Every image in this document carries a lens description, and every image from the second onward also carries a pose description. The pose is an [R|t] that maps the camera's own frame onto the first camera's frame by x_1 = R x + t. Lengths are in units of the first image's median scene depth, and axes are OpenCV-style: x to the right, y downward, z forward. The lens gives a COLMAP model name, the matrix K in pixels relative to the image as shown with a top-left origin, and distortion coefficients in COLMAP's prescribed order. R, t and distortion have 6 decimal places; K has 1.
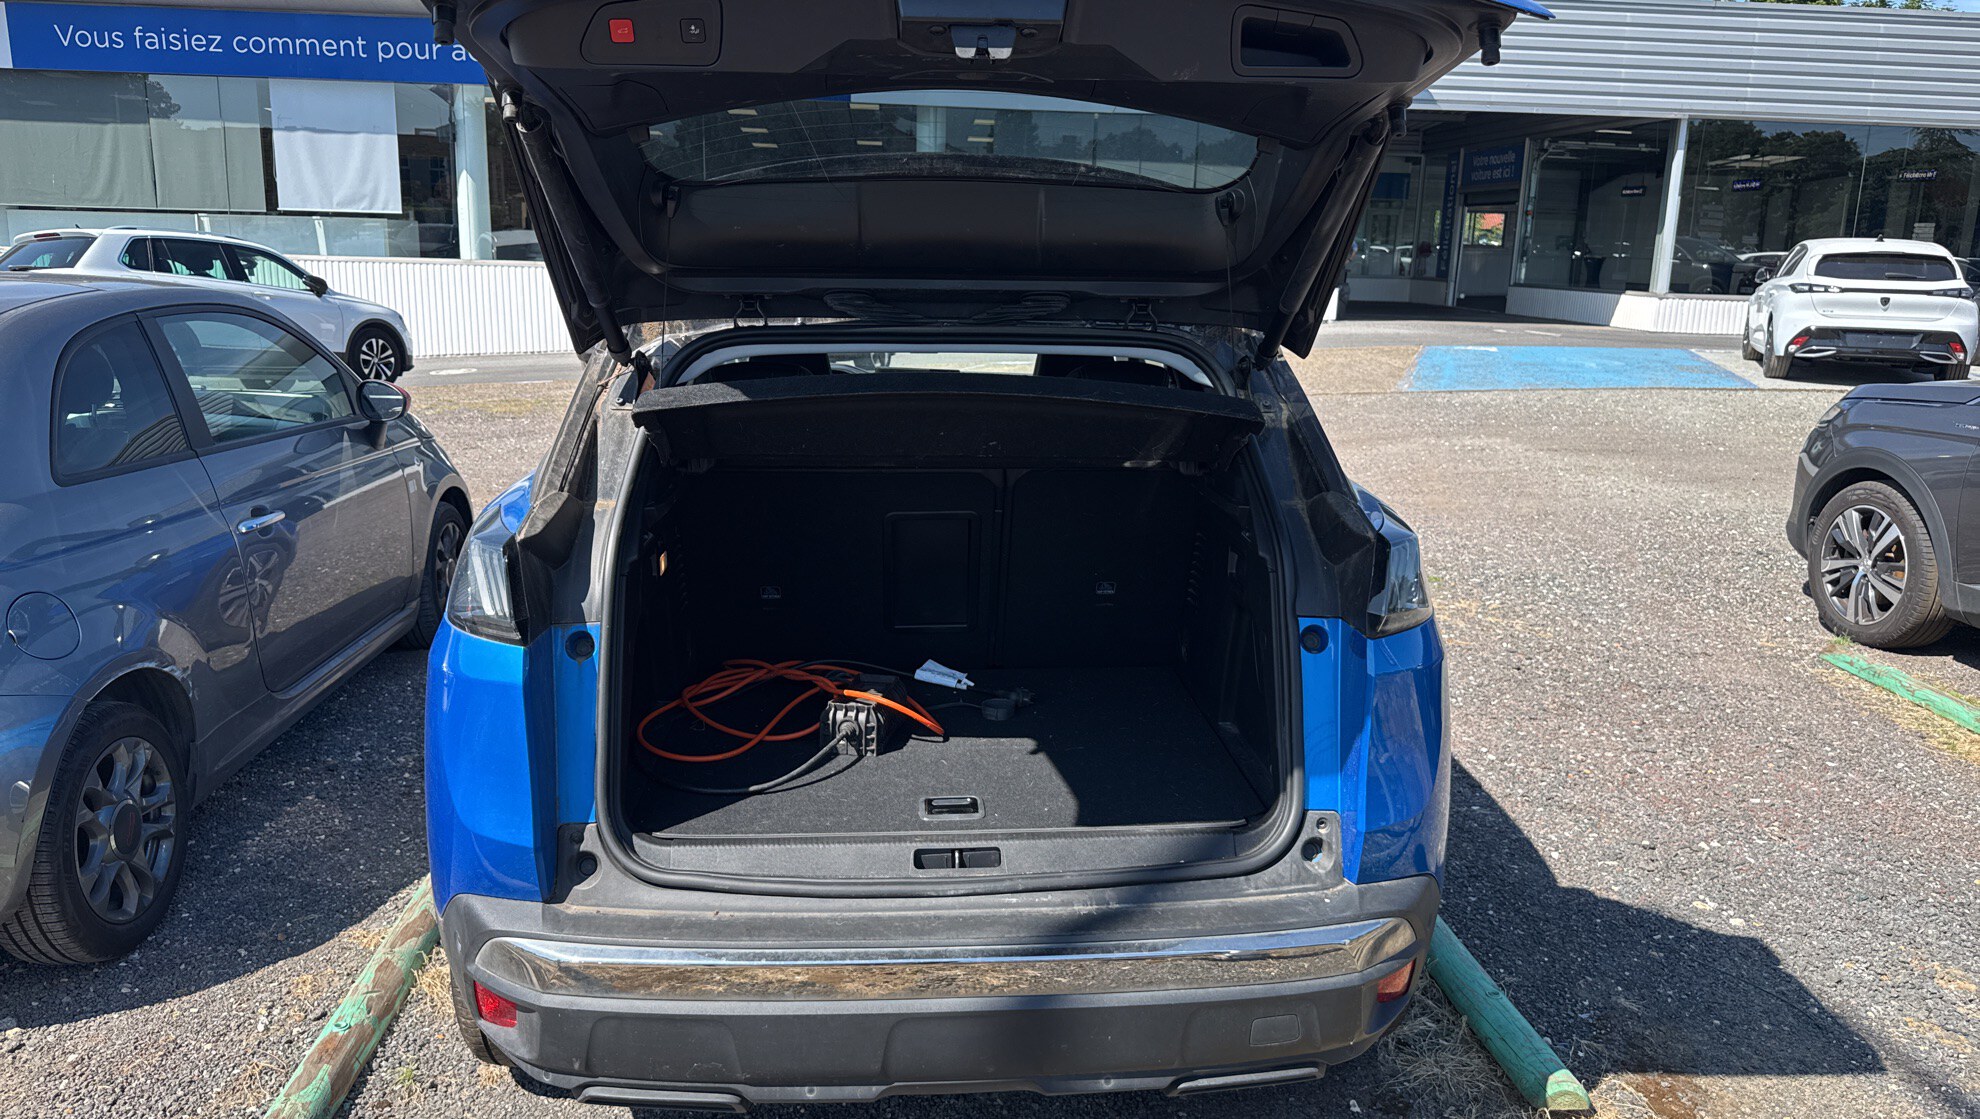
lens RADIAL K [[1401.0, 0, 1025.1], [0, 1401.0, 560.5], [0, 0, 1]] dist [-0.006246, -0.005358]
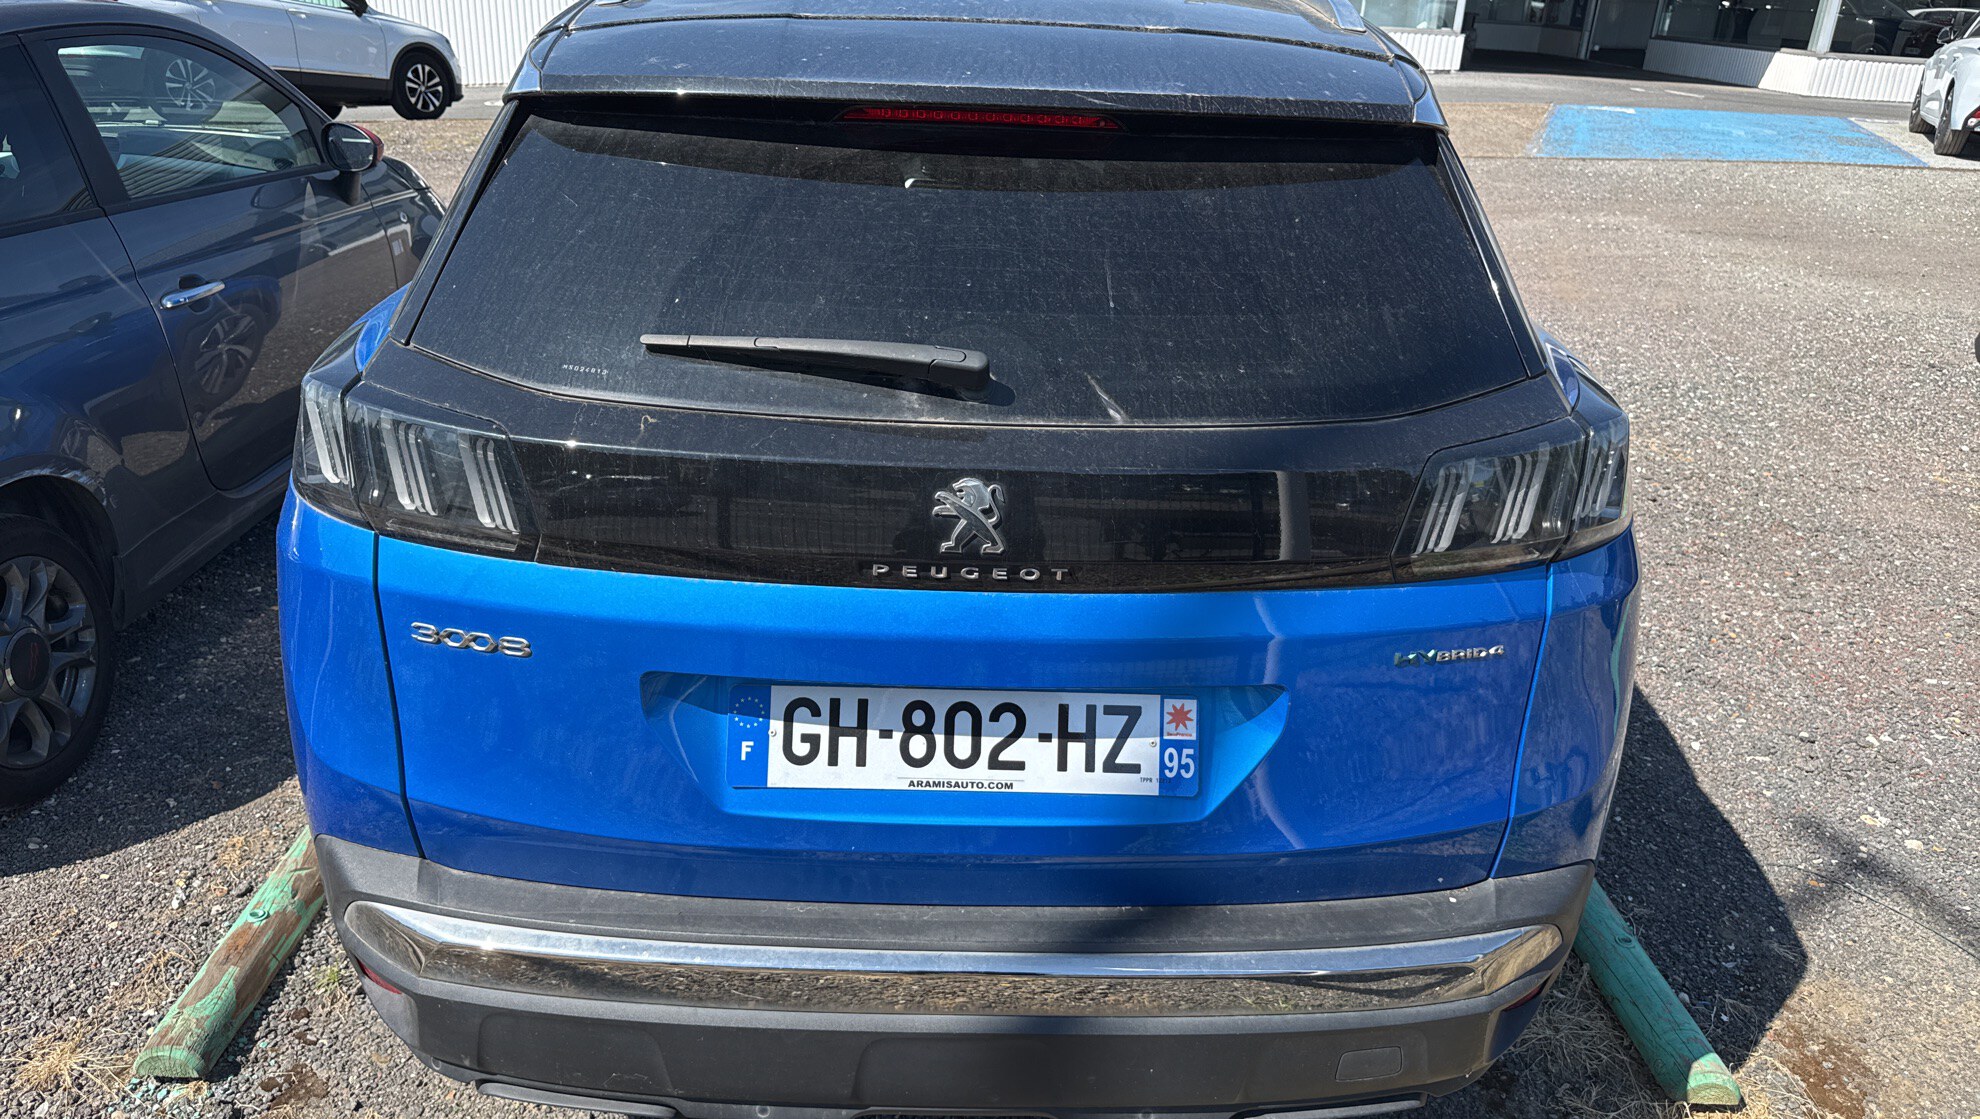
lens RADIAL K [[1401.0, 0, 1025.1], [0, 1401.0, 560.5], [0, 0, 1]] dist [-0.006246, -0.005358]
pose [[0.997607, 0.046745, -0.050944, 0.009017], [-0.037218, 0.984026, 0.174092, -0.032139], [0.058268, -0.171779, 0.983411, 0.151688]]
